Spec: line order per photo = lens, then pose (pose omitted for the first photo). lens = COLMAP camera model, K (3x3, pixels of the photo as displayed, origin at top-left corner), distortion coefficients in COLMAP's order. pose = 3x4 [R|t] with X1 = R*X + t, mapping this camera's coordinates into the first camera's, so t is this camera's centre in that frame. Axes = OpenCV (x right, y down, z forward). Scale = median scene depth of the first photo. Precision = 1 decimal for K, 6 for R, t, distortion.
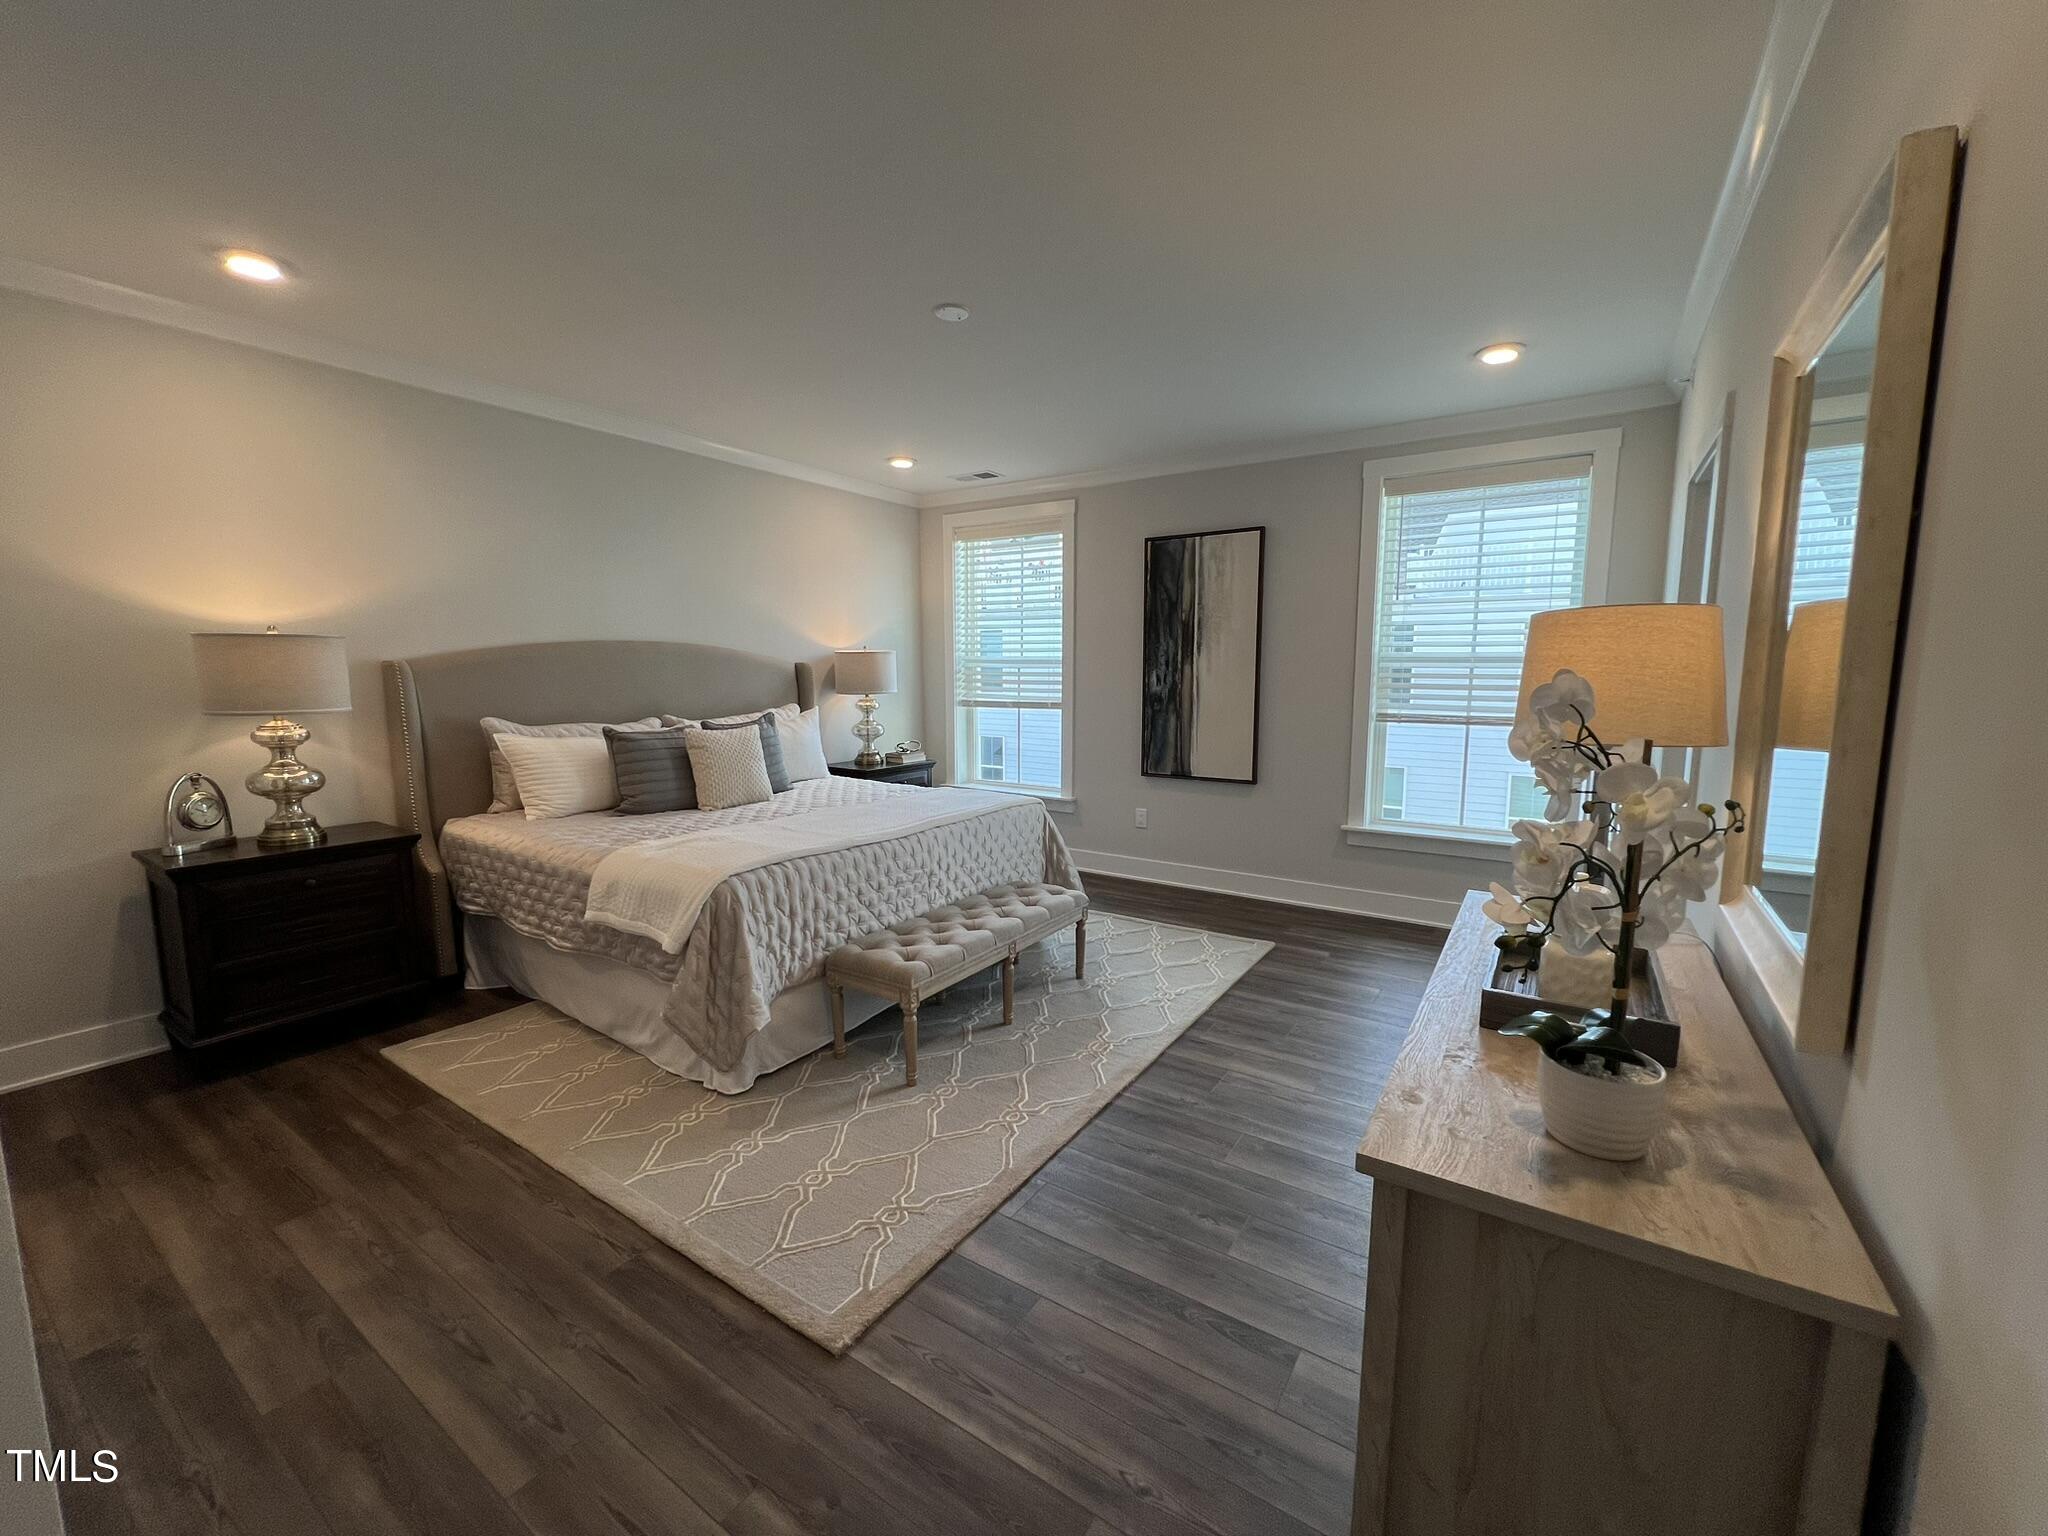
lens RADIAL K [[819.5, 0, 1023.6], [0, 819.5, 772.0], [0, 0, 1]] dist [-0.001516, 0.000088]
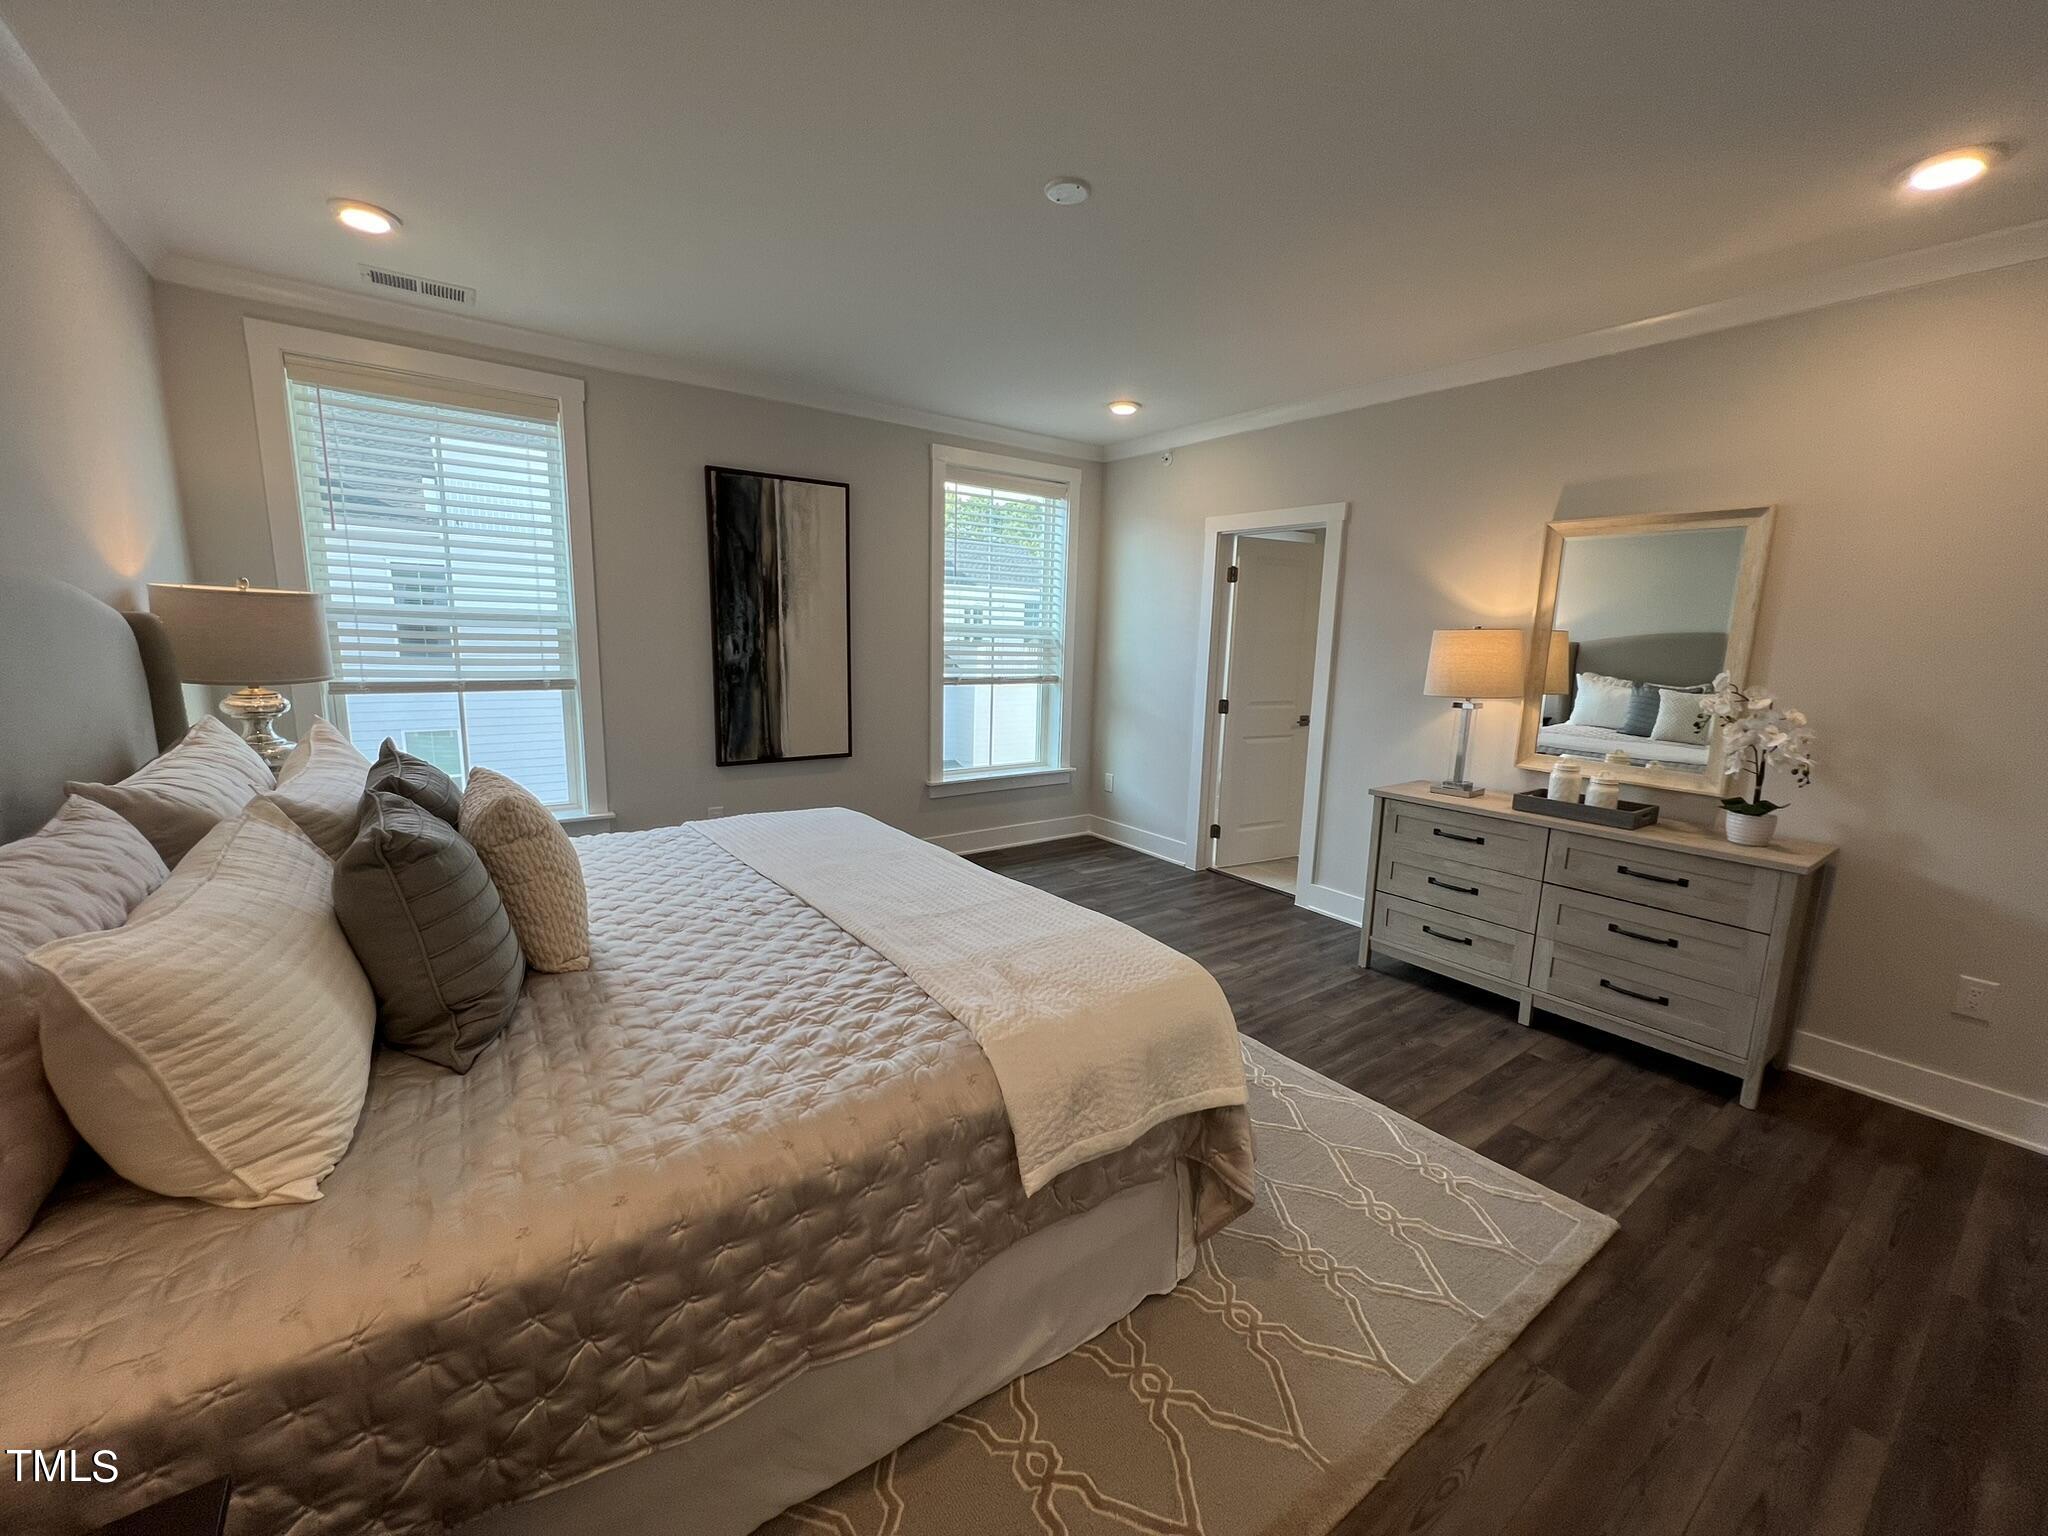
lens RADIAL K [[819.5, 0, 1025.6], [0, 819.5, 770.8], [0, 0, 1]] dist [-0.001516, 0.000088]
pose [[0.345202, -0.150817, 0.926331, -0.535839], [0.089512, 0.987795, 0.127467, -0.071814], [-0.934250, 0.038916, 0.354489, 0.464191]]
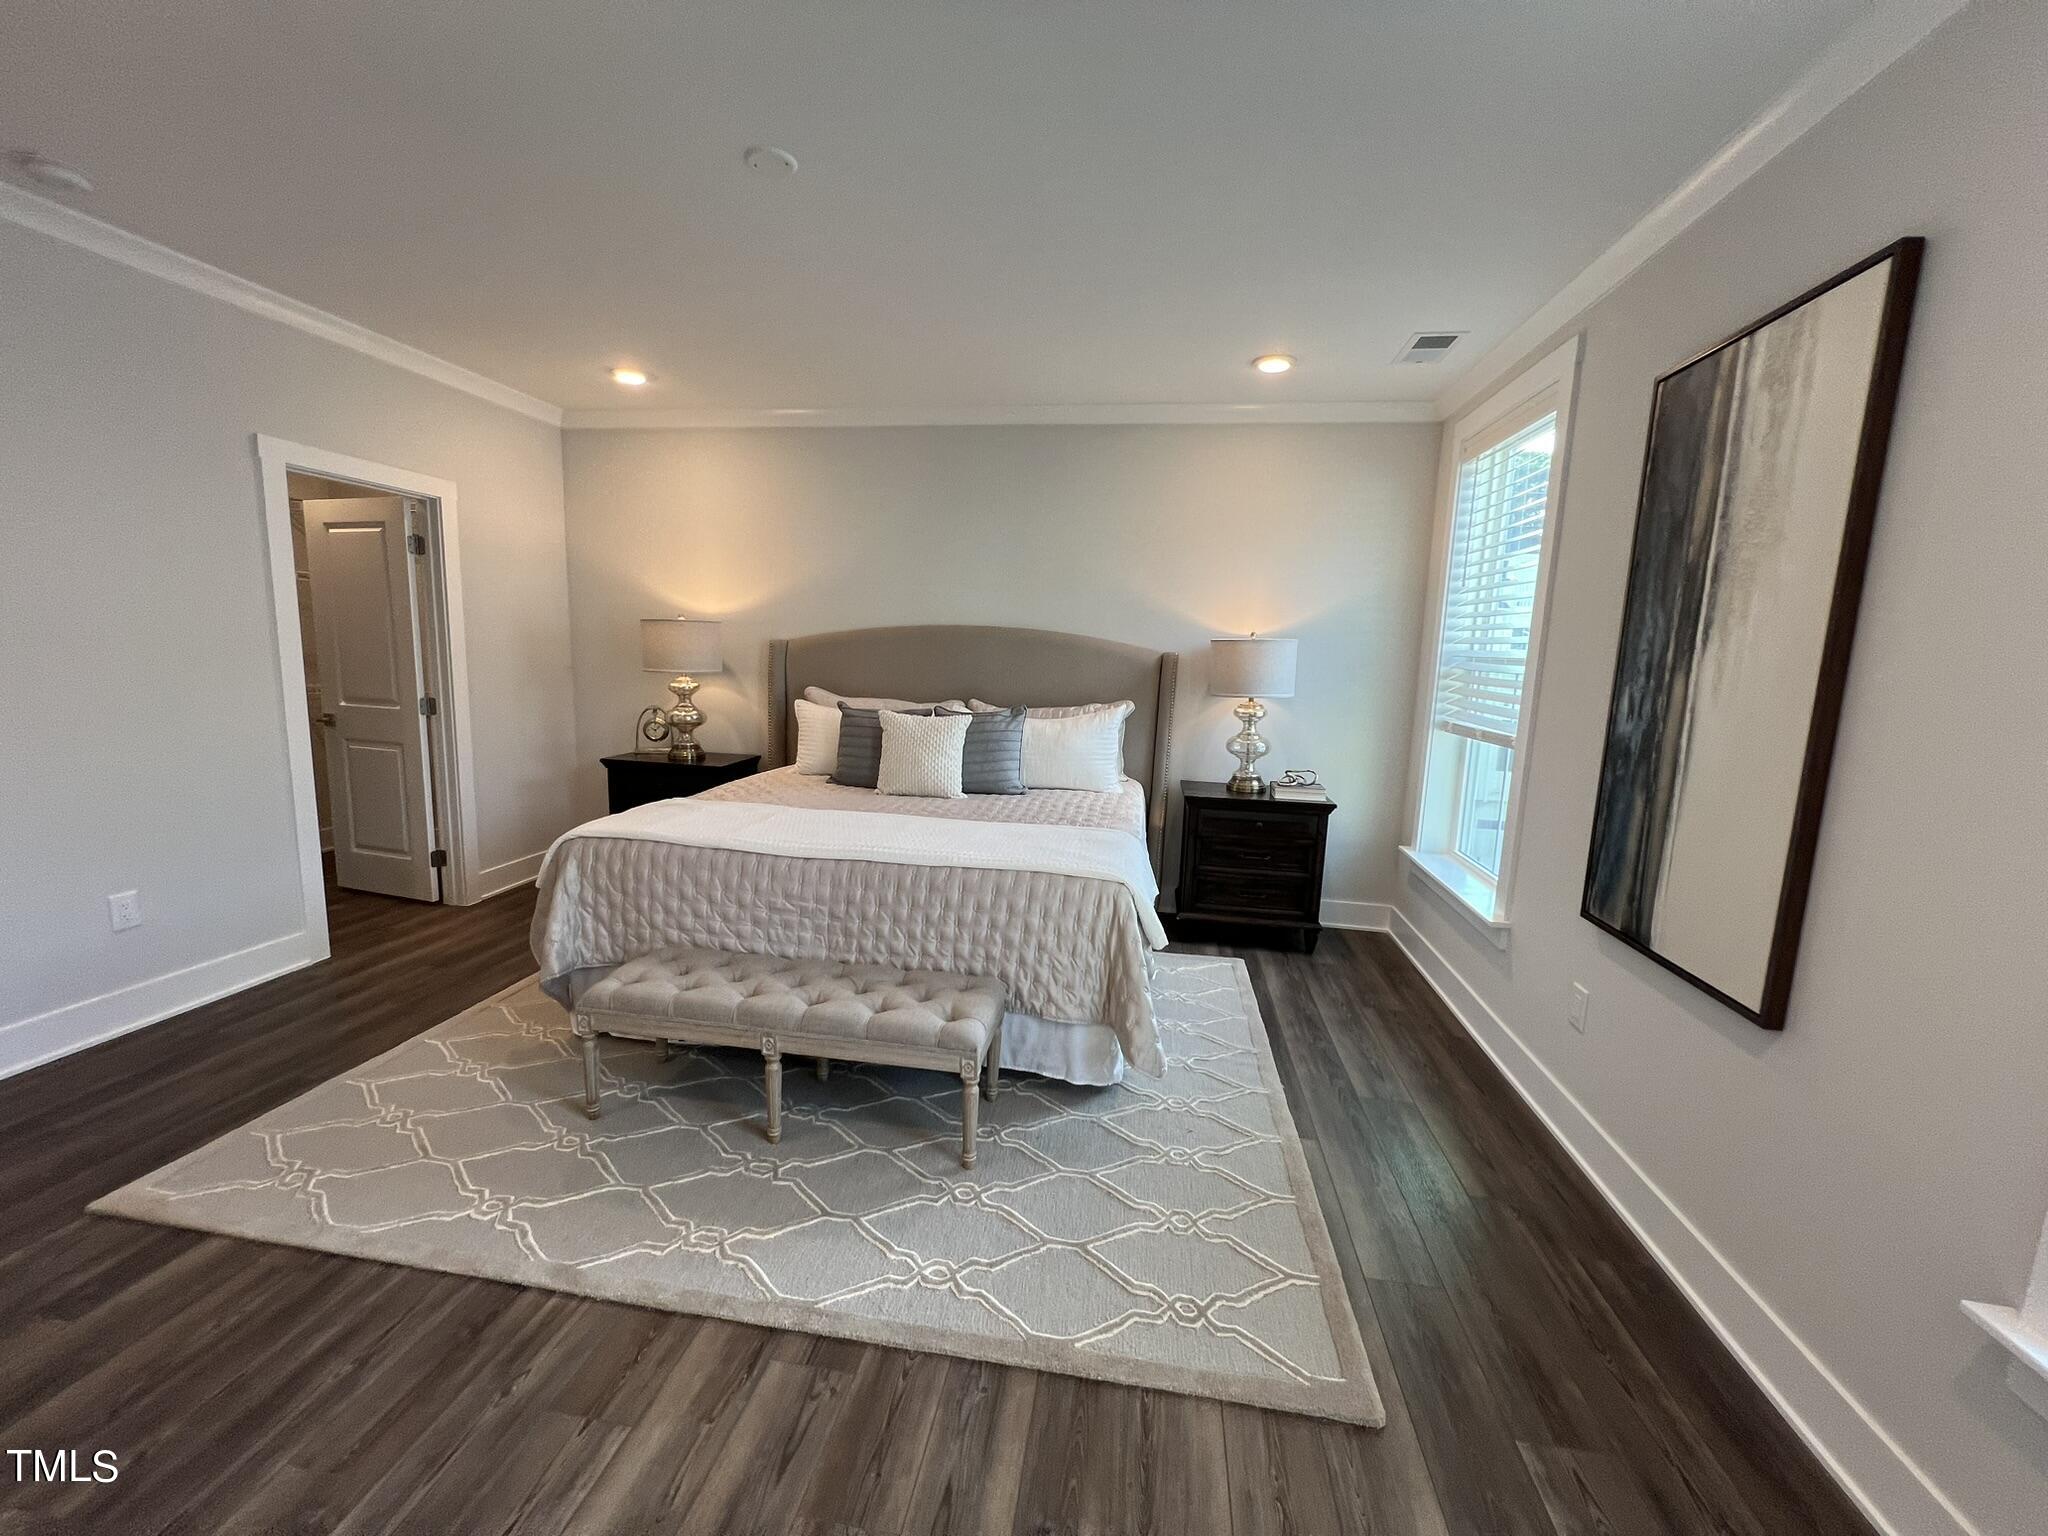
lens RADIAL K [[819.5, 0, 1017.4], [0, 819.5, 769.0], [0, 0, 1]] dist [-0.001516, 0.000088]
pose [[0.417146, 0.147732, -0.896752, 0.439759], [-0.147889, 0.984583, 0.093407, -0.076959], [0.896726, 0.093656, 0.432563, 0.552574]]
